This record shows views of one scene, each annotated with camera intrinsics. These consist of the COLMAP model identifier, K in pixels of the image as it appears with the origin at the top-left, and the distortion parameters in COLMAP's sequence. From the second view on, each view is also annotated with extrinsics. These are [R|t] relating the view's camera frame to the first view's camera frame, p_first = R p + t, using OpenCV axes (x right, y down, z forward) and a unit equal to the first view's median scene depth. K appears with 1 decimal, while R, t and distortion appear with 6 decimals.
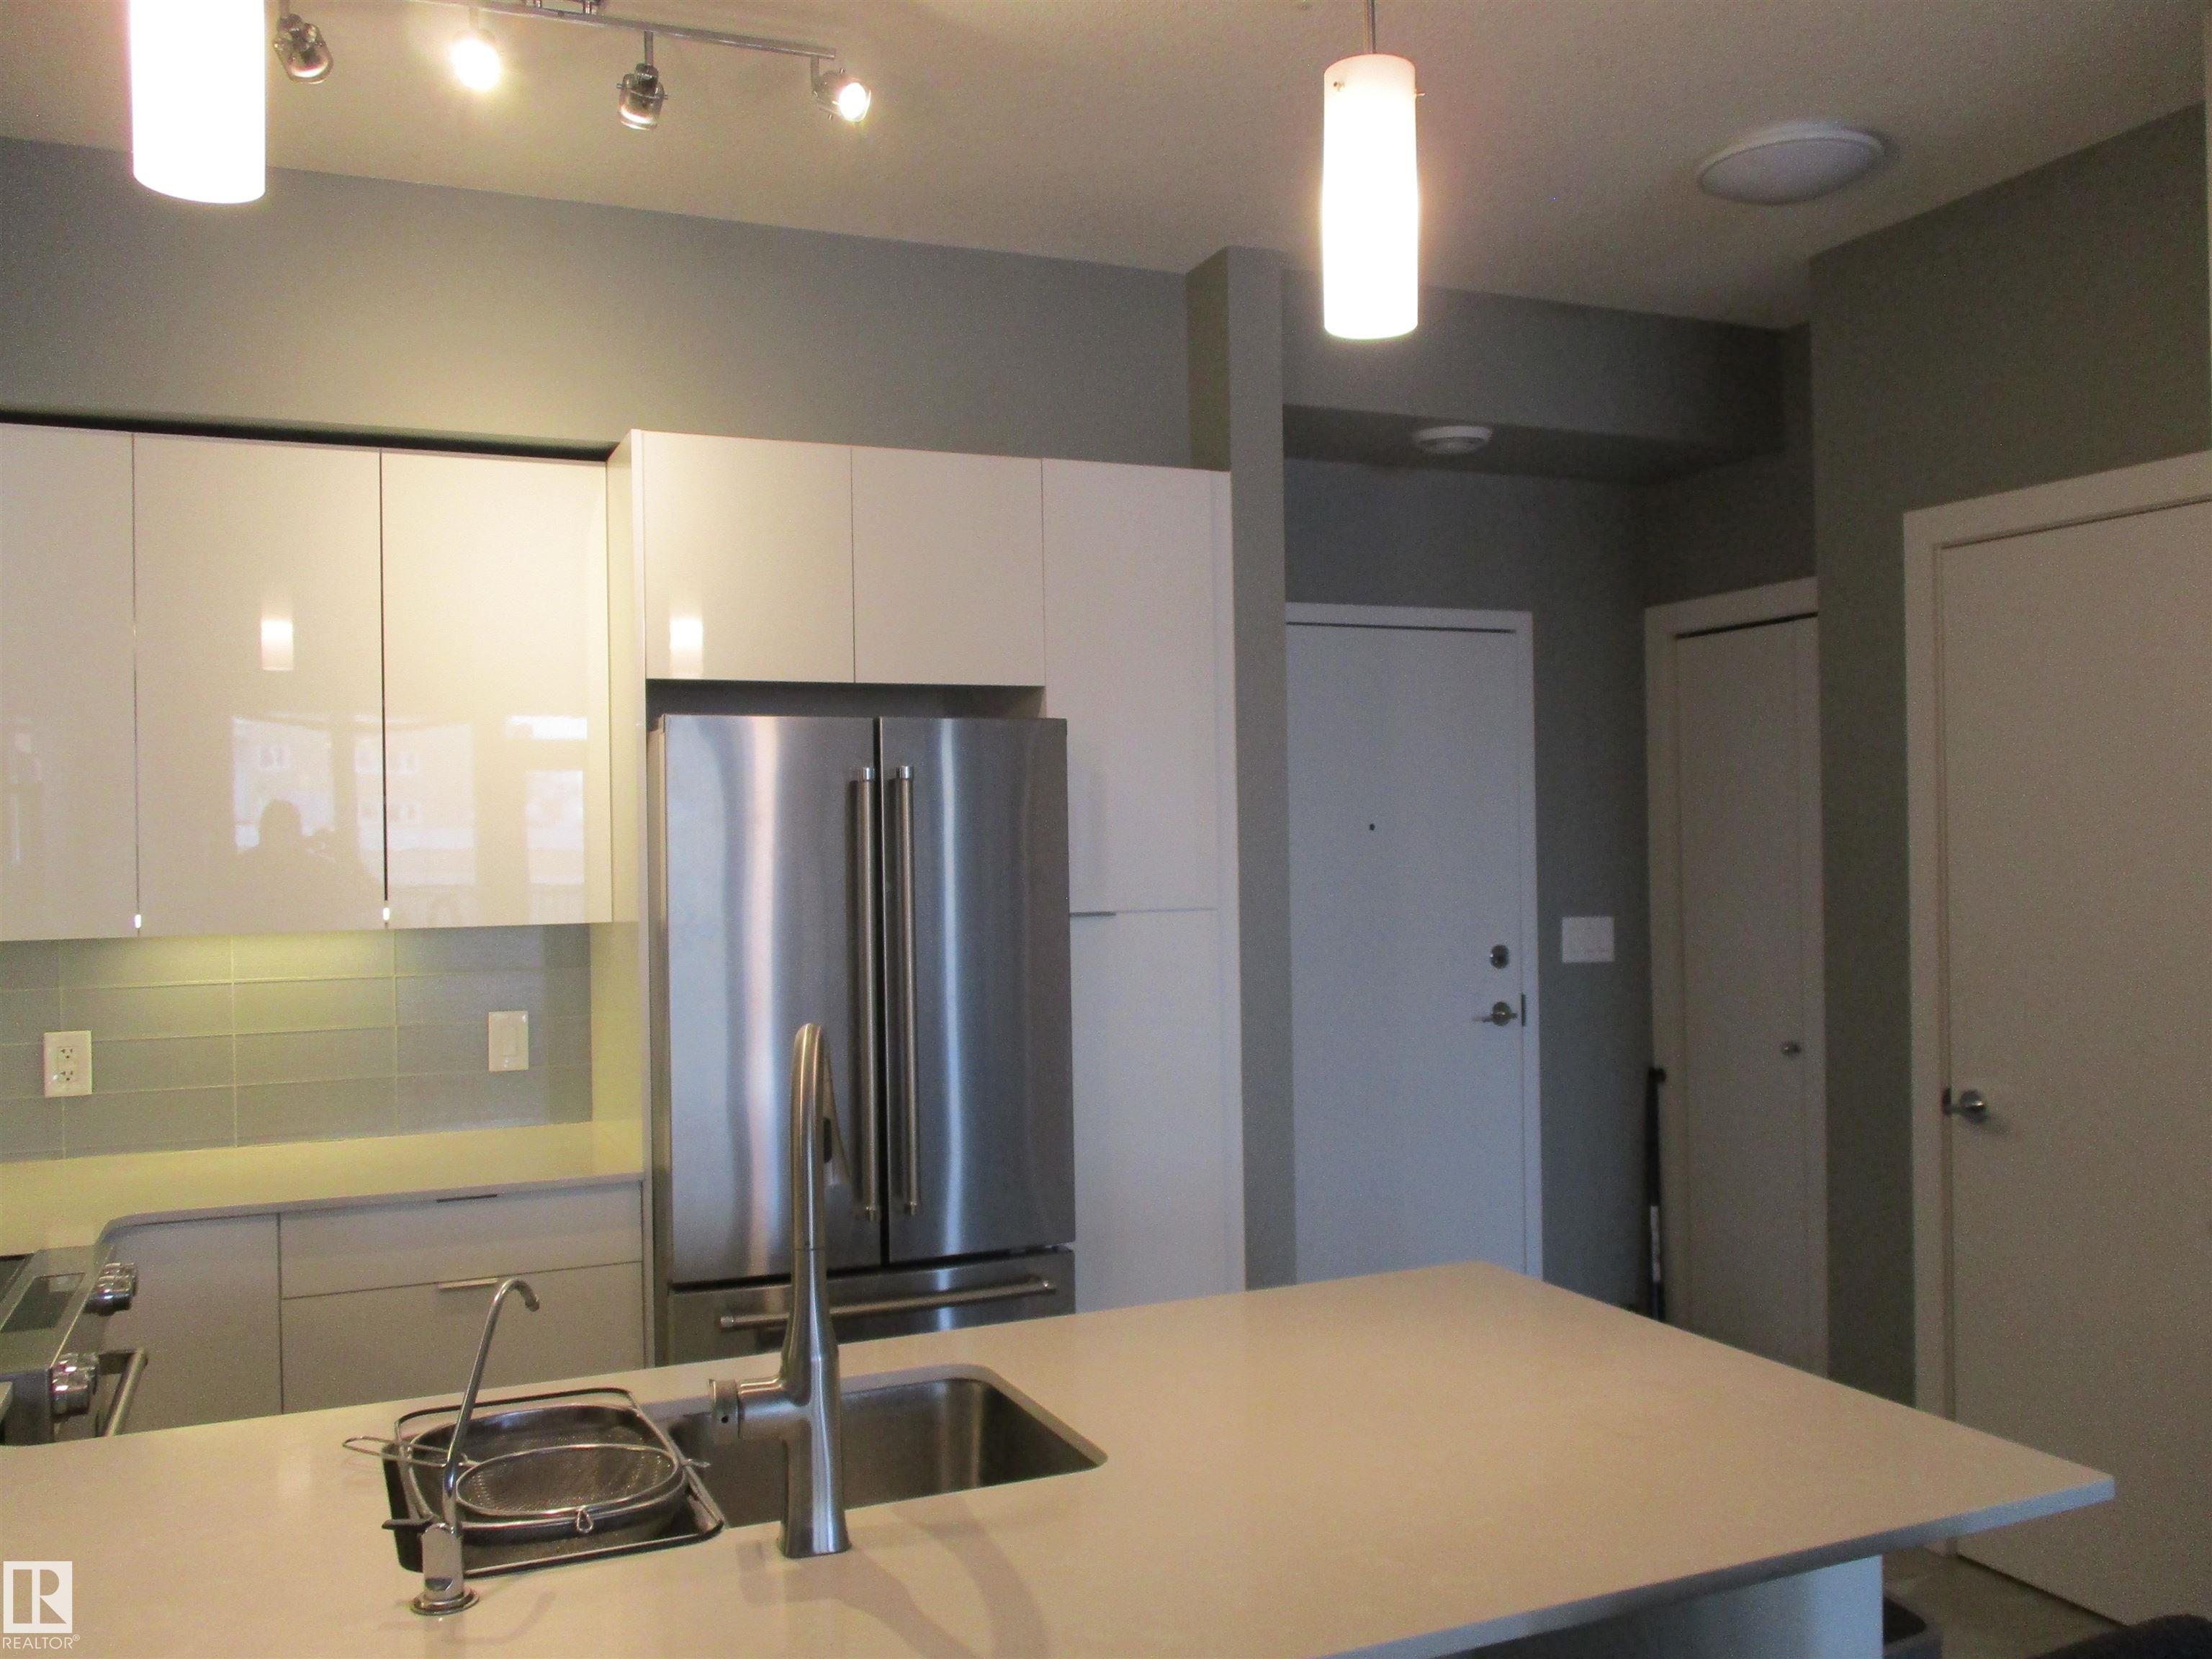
lens RADIAL K [[1845.5, 0, 1112.0], [0, 1845.5, 833.8], [0, 0, 1]] dist [-0.023022, 0.004924]
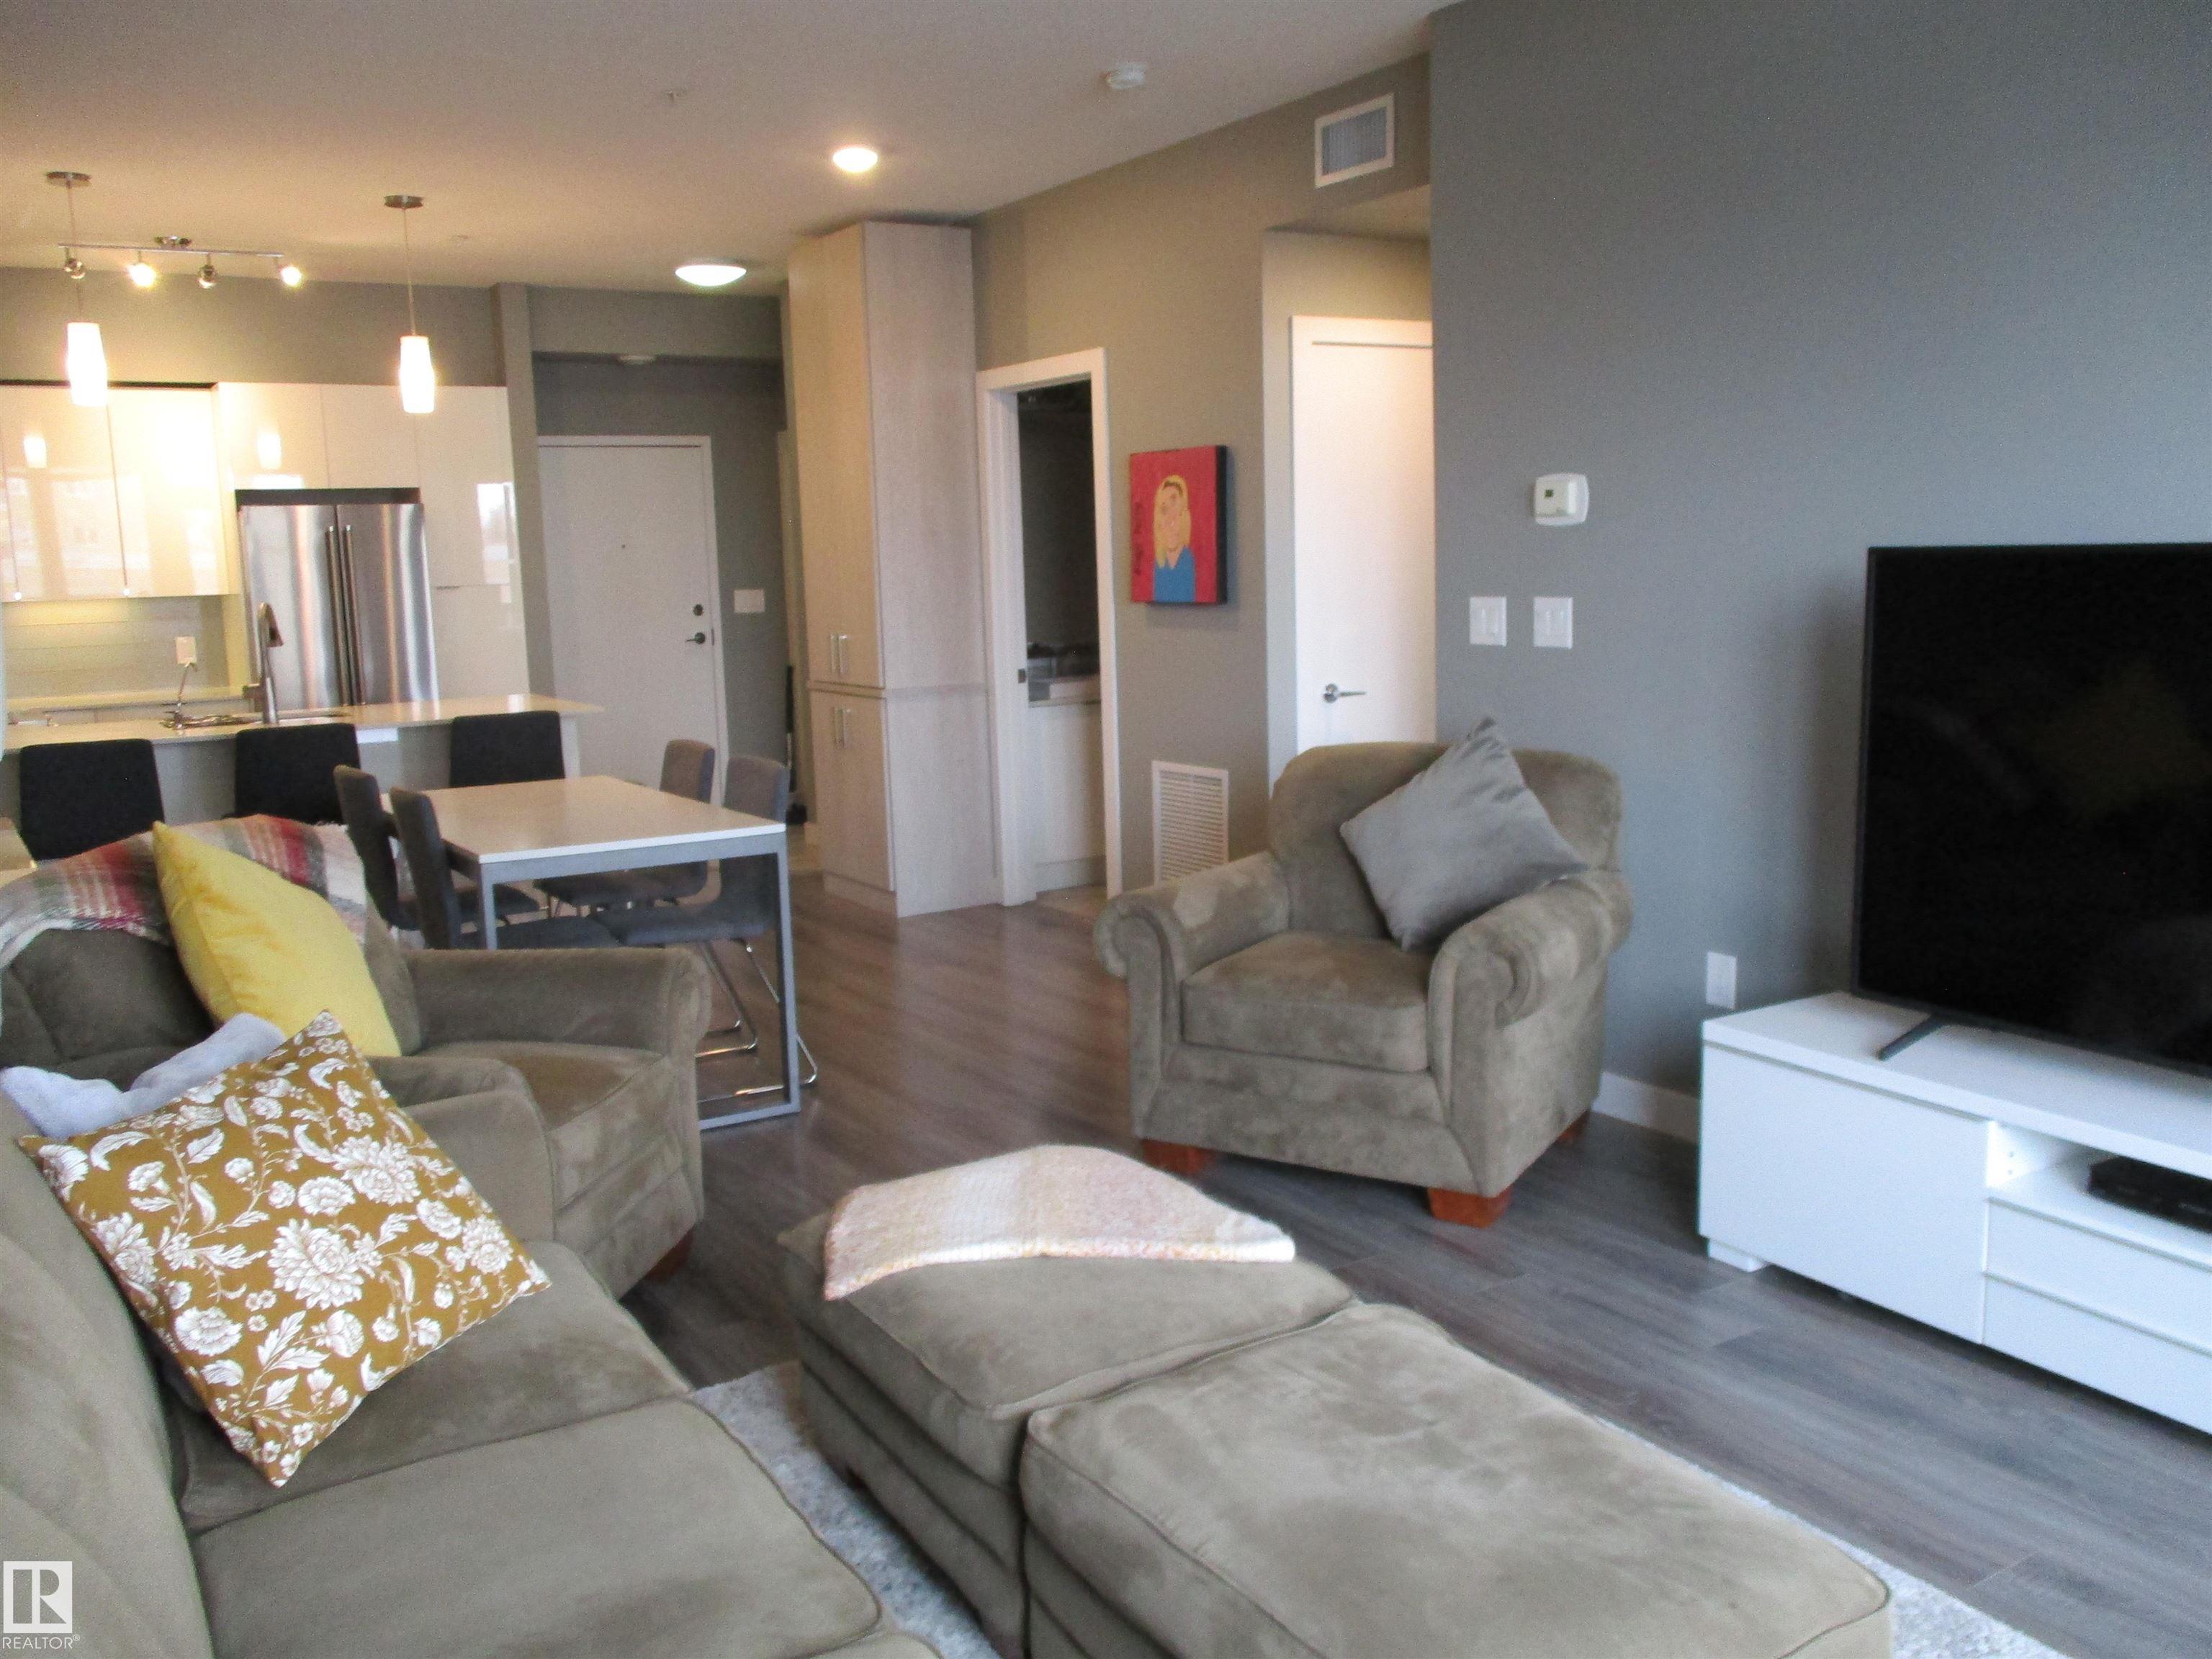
lens RADIAL K [[1845.5, 0, 1108.9], [0, 1845.5, 830.7], [0, 0, 1]] dist [-0.023022, 0.004924]
pose [[0.987607, -0.035176, 0.152953, 0.467010], [0.011587, 0.988242, 0.152459, 0.003831], [-0.156518, -0.148797, 0.976402, -1.504171]]
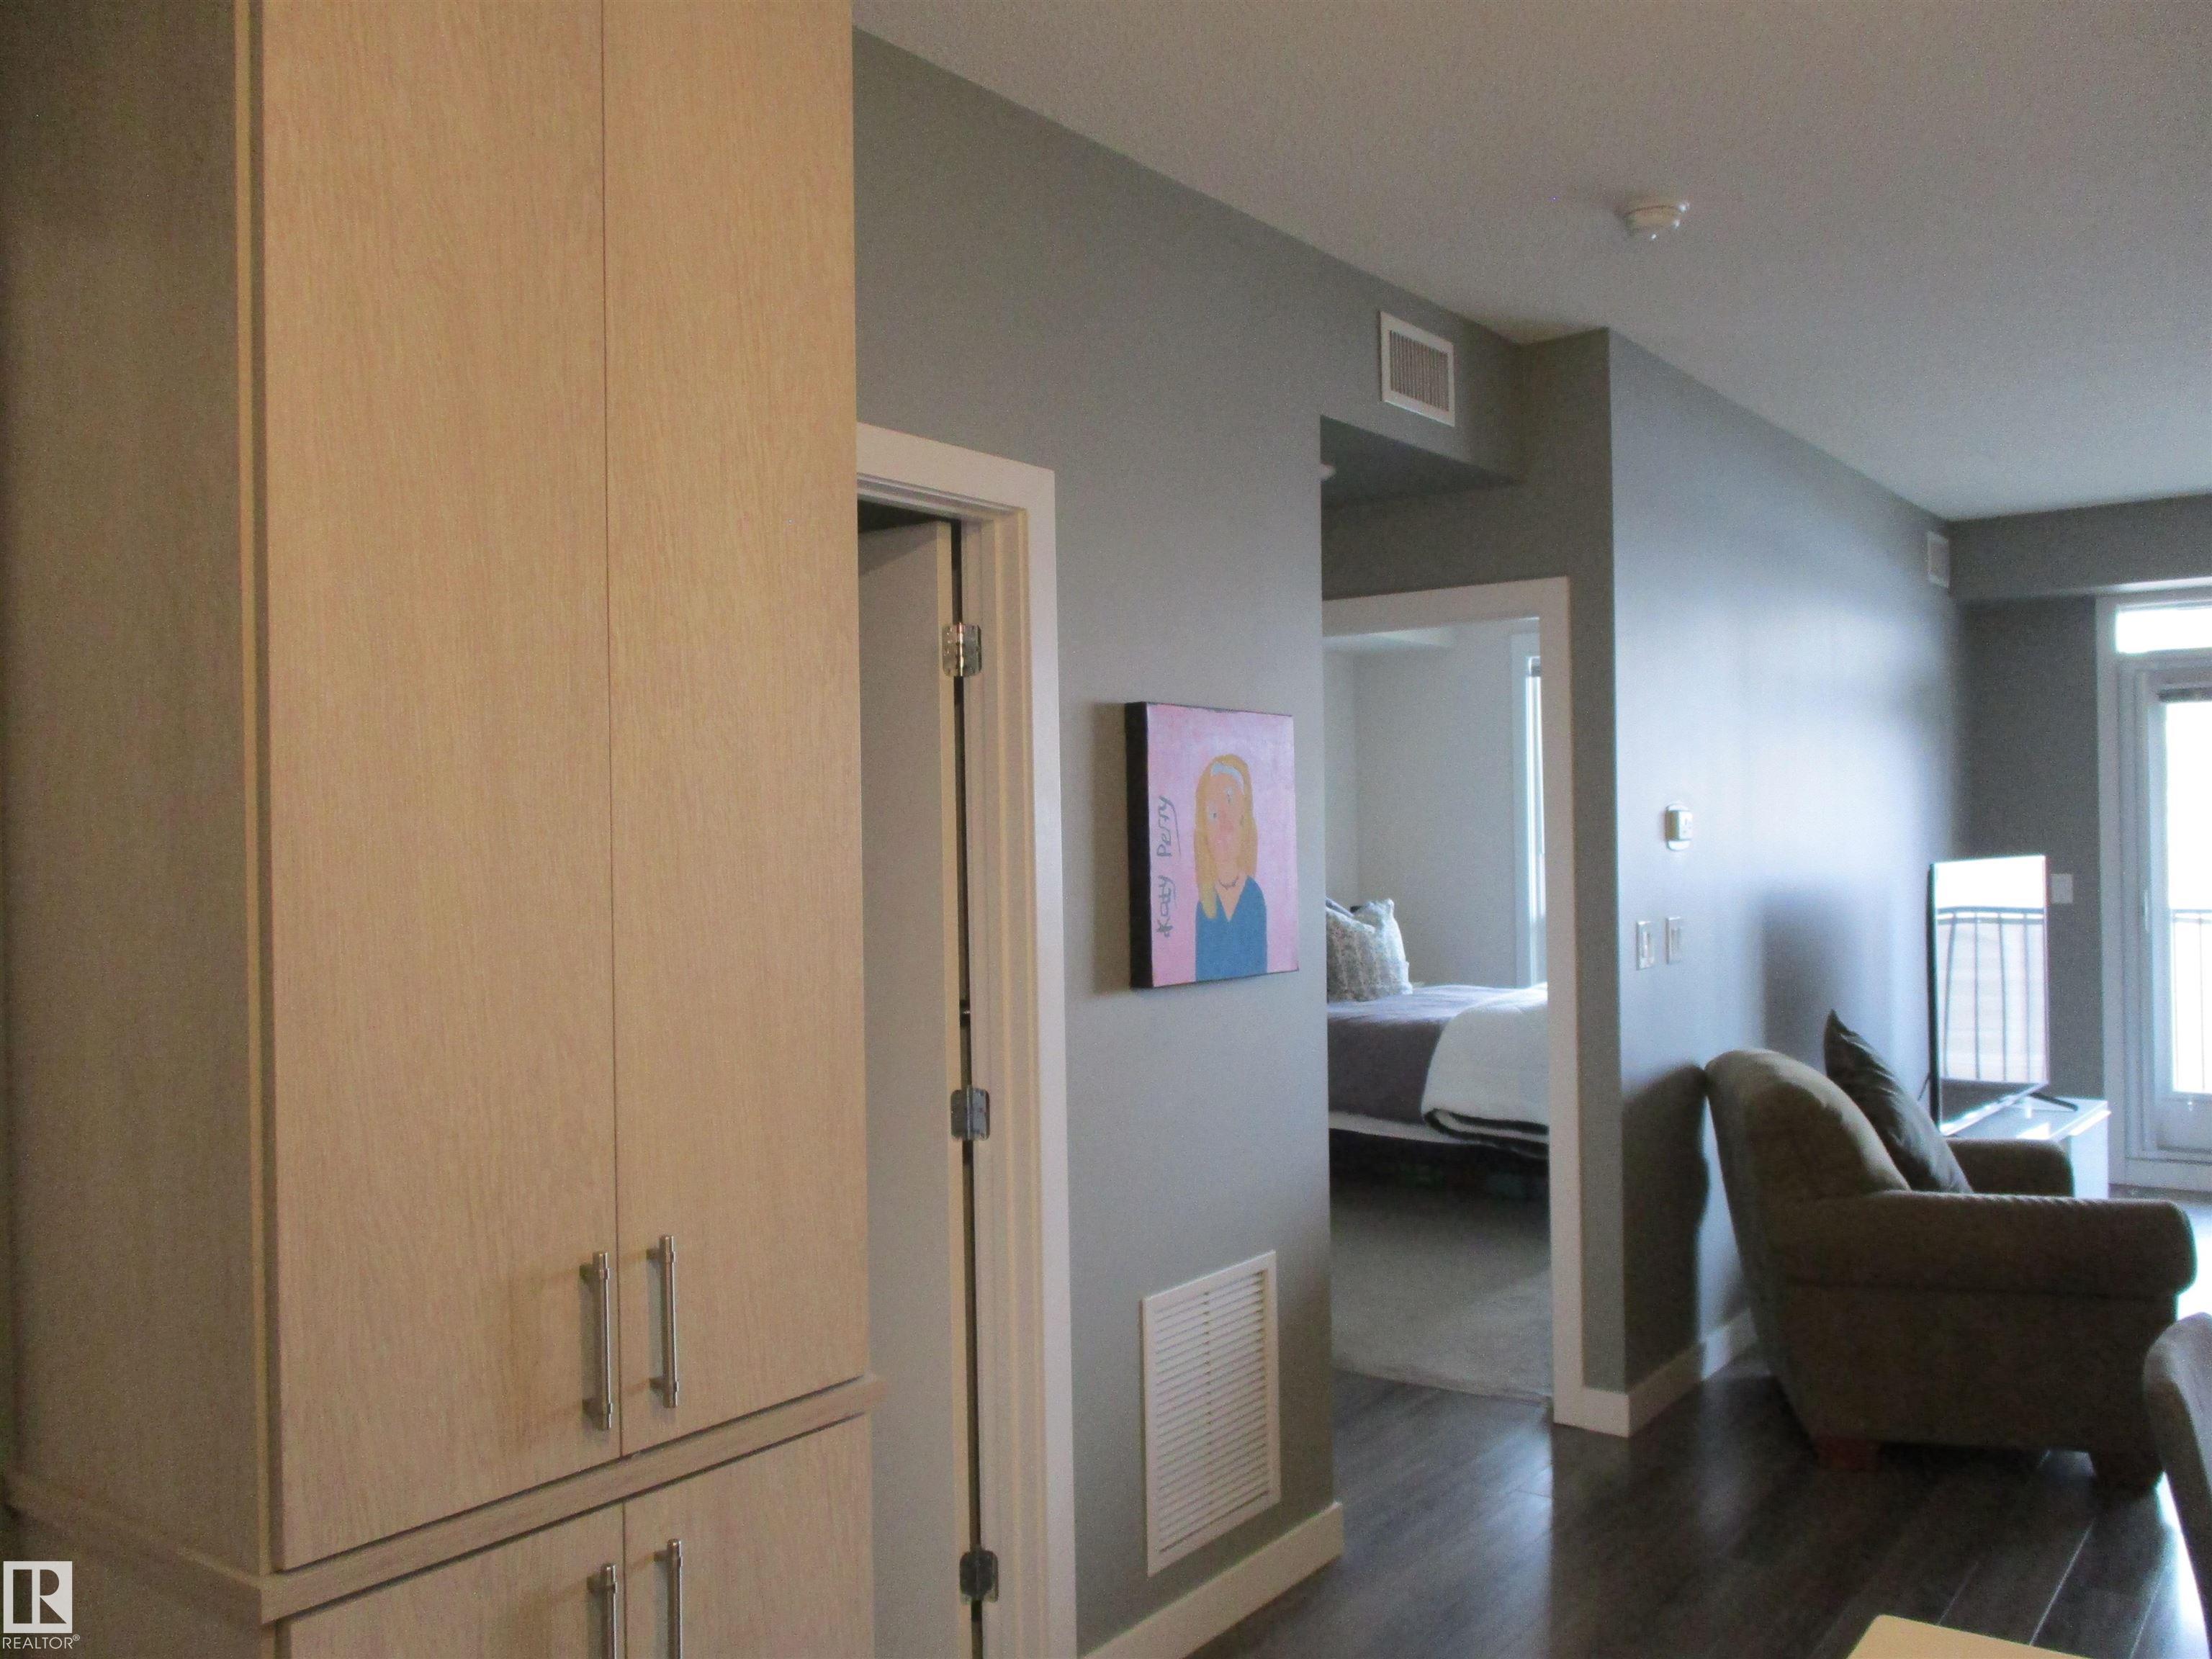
lens RADIAL K [[1845.5, 0, 1106.7], [0, 1845.5, 834.4], [0, 0, 1]] dist [-0.023022, 0.004924]
pose [[-0.498678, 0.025350, 0.866417, -0.020367], [0.019232, 0.999650, -0.018180, -0.002252], [-0.866574, 0.007597, -0.498991, 0.821315]]
